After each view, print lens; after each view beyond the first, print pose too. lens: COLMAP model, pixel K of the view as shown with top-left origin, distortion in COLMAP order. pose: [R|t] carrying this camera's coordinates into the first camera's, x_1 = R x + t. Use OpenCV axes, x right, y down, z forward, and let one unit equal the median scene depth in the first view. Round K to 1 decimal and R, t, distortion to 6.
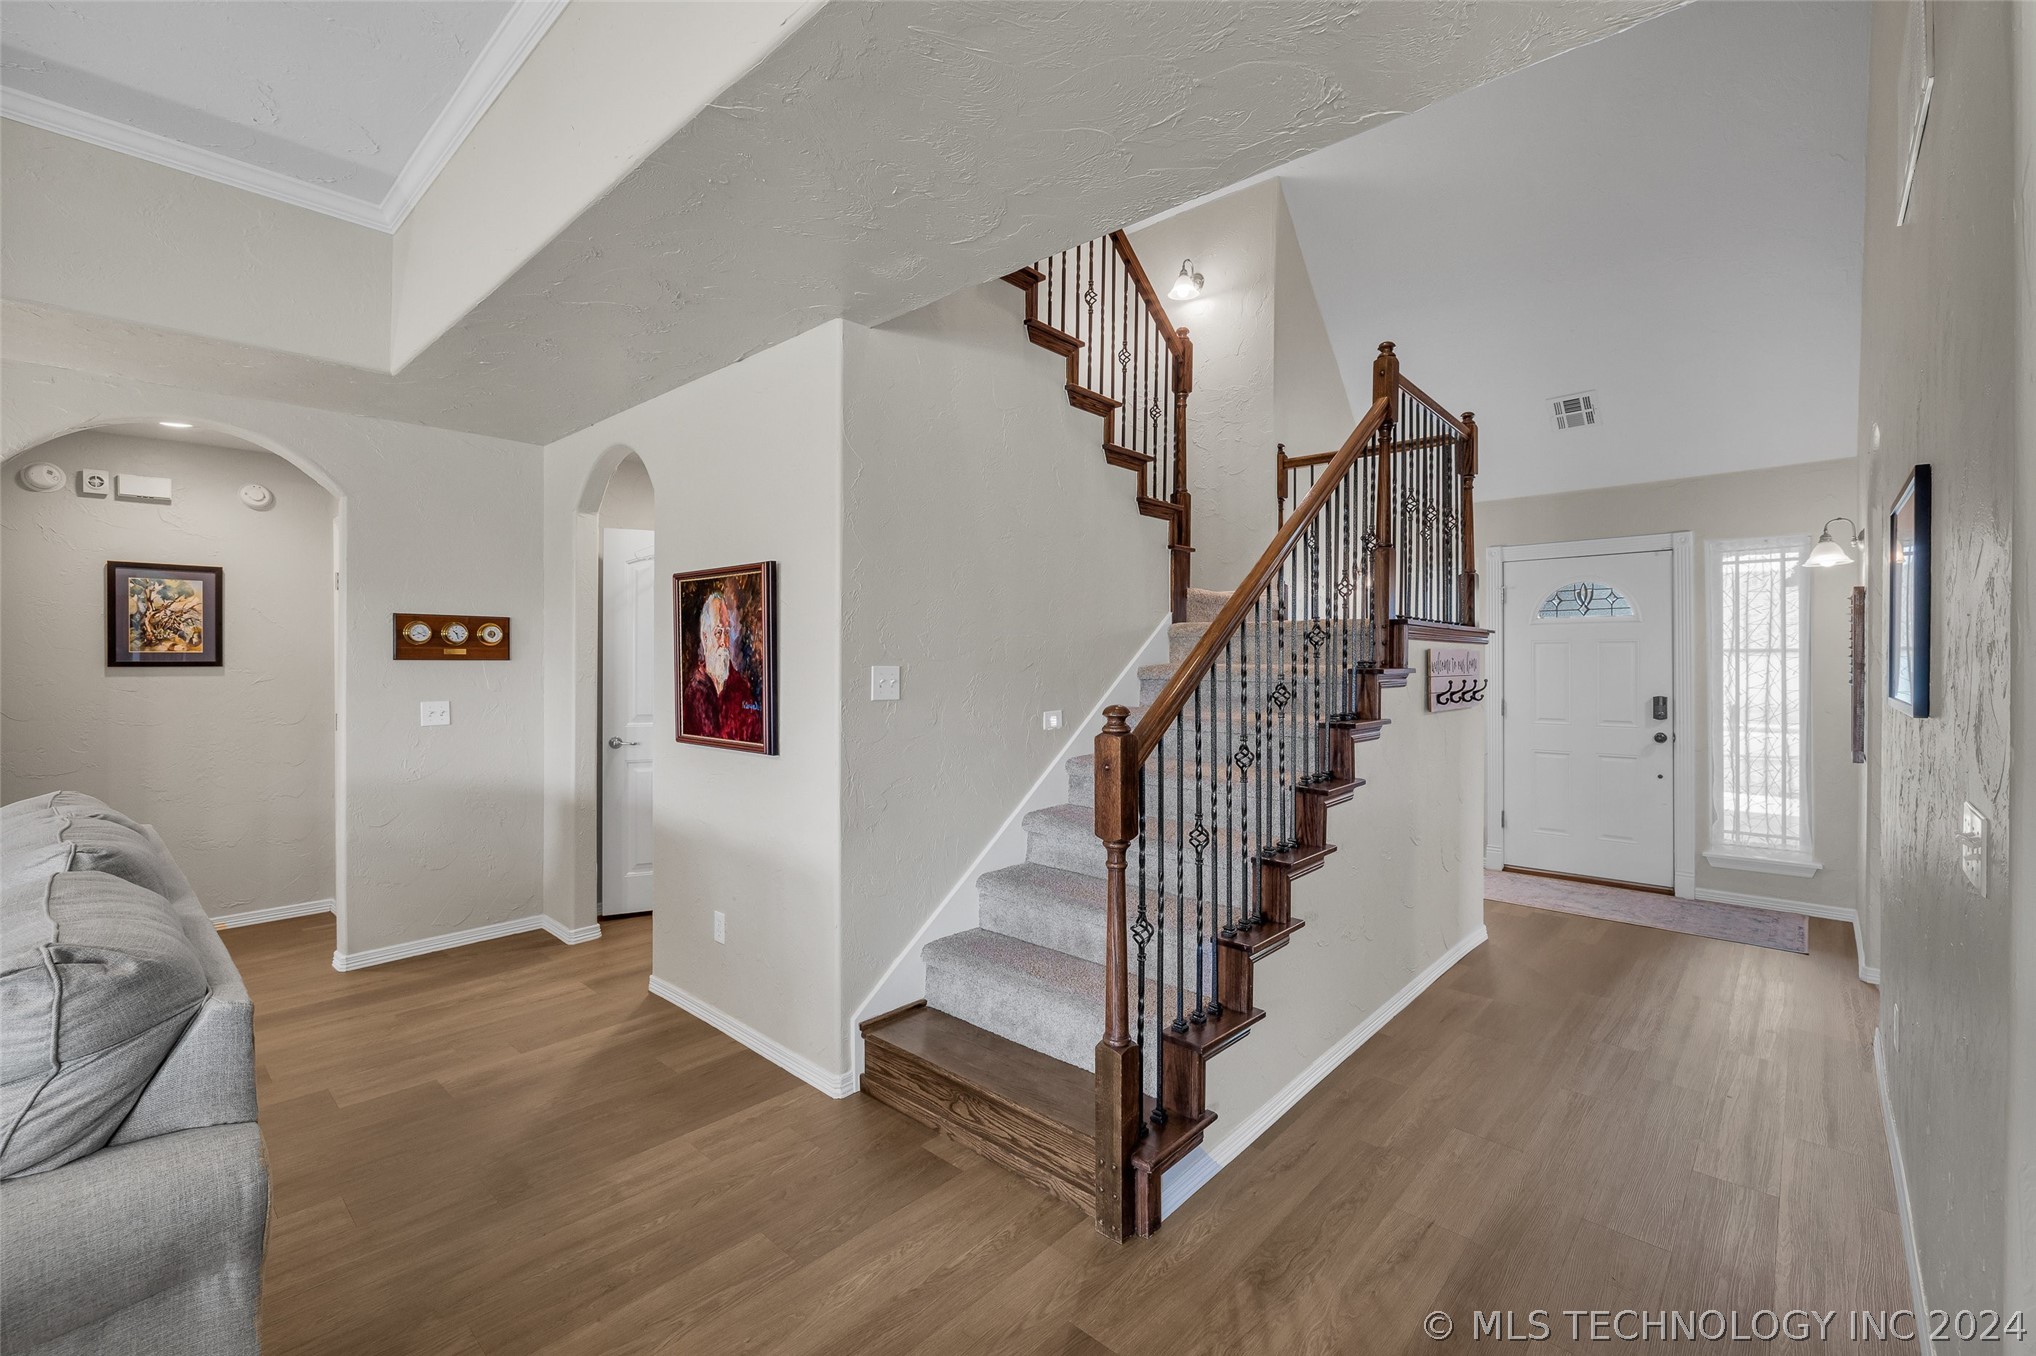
lens RADIAL K [[866.2, 0, 1018.0], [0, 866.2, 678.0], [0, 0, 1]] dist [-0.003252, -0.000139]
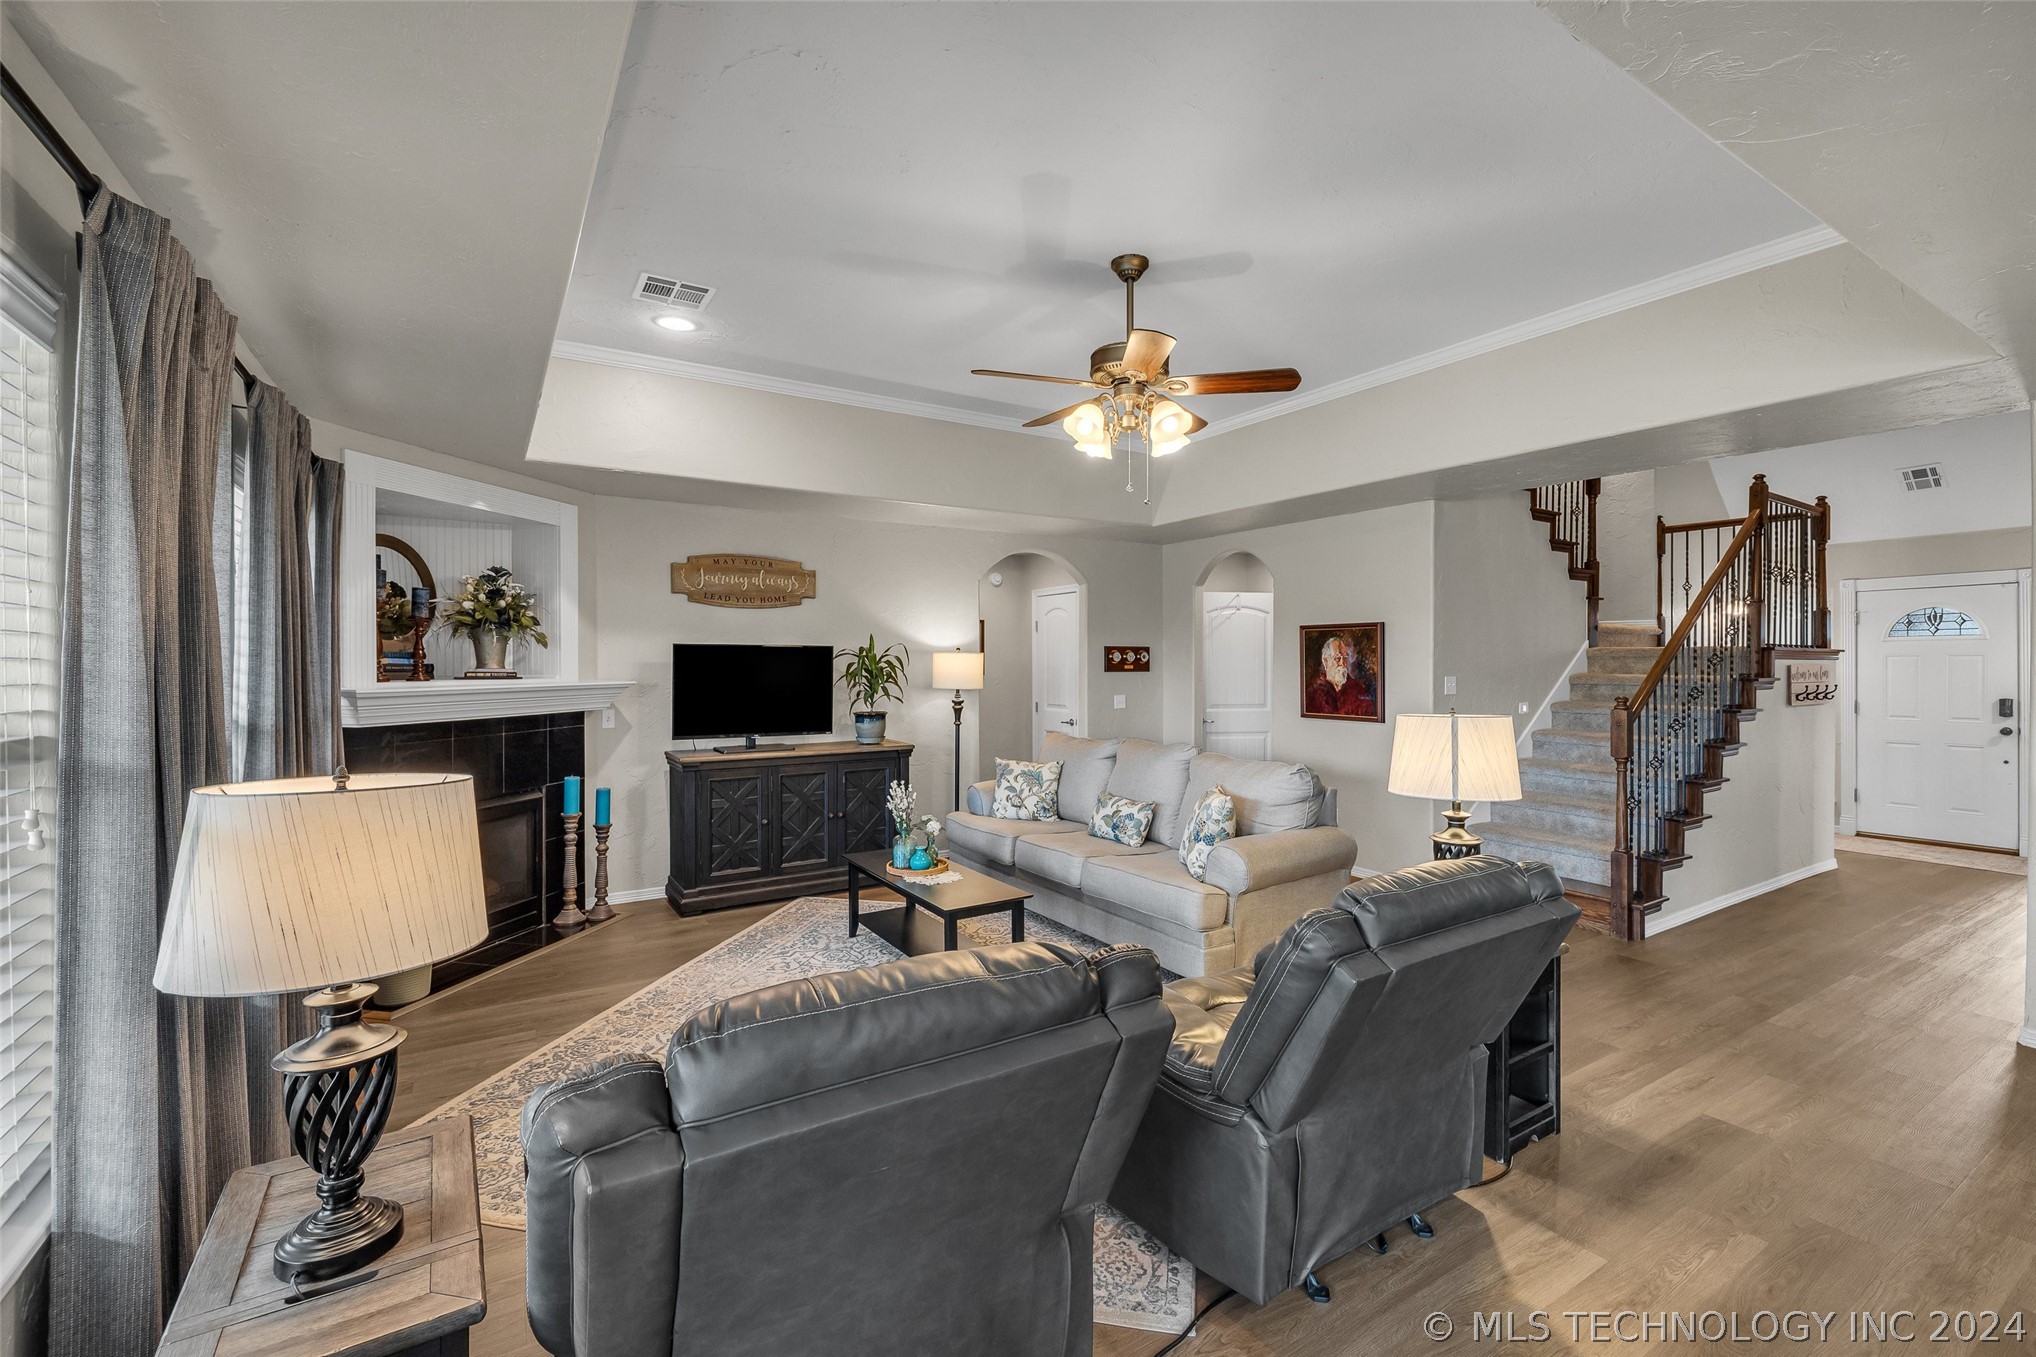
lens RADIAL K [[875.8, 0, 1018.0], [0, 875.8, 678.5], [0, 0, 1]] dist [0.000661, 0.000226]
pose [[0.964375, 0.001730, -0.264534, -0.414476], [-0.002668, 0.999991, -0.003186, -0.000679], [0.264526, 0.003778, 0.964371, -0.821691]]
